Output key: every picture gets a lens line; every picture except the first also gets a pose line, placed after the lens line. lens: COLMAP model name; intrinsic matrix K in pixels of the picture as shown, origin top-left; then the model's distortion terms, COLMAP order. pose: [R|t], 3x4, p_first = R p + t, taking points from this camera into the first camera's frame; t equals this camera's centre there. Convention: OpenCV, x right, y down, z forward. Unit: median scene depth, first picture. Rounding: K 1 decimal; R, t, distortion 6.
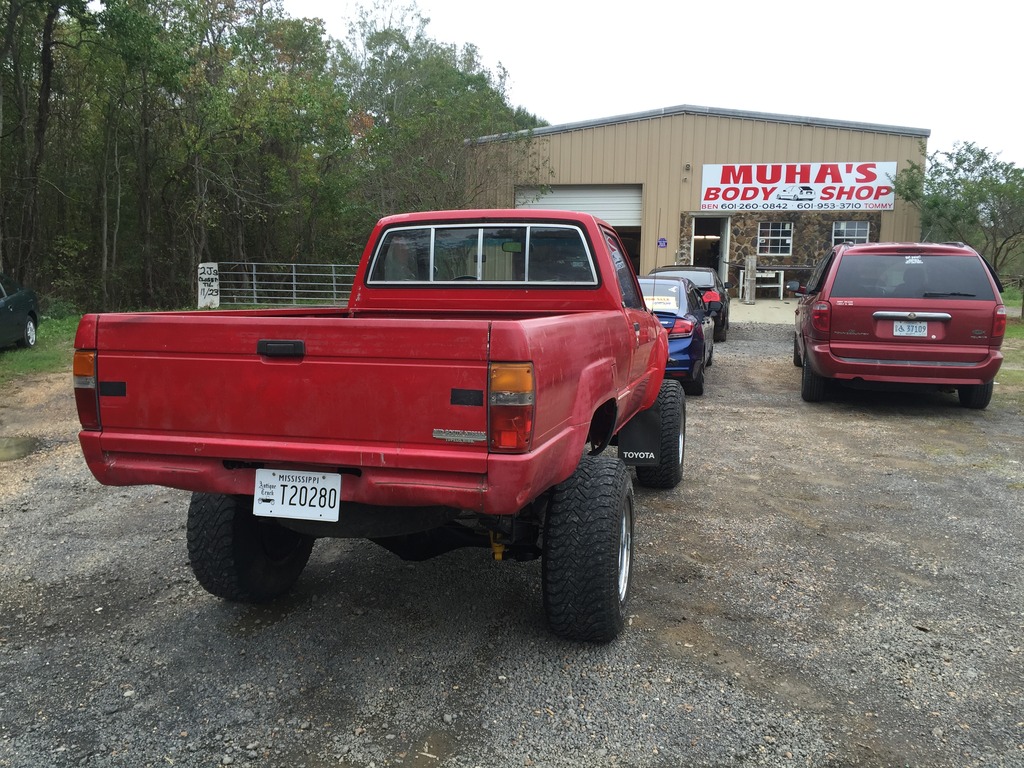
lens RADIAL K [[878.6, 0, 506.2], [0, 878.6, 388.6], [0, 0, 1]] dist [0.073078, -0.091518]
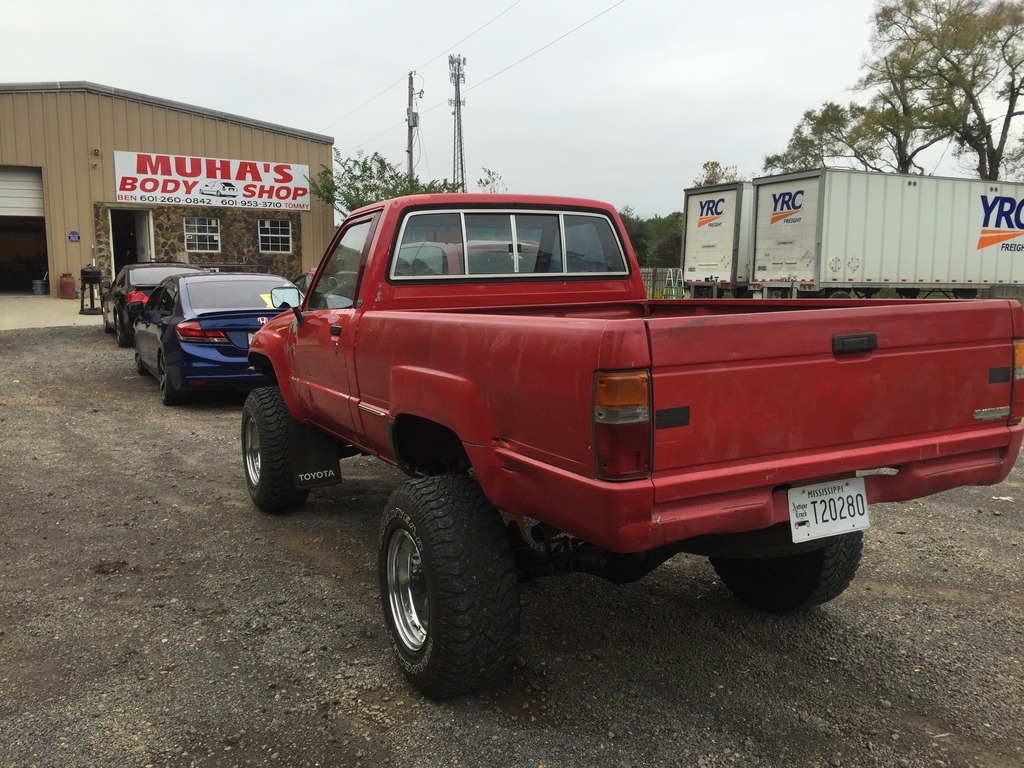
lens RADIAL K [[878.6, 0, 509.5], [0, 878.6, 392.4], [0, 0, 1]] dist [0.073078, -0.091518]
pose [[0.724684, -0.106231, 0.680843, -0.134394], [0.102397, 0.993677, 0.046052, -0.008836], [-0.681431, 0.036343, 0.730980, 0.071465]]
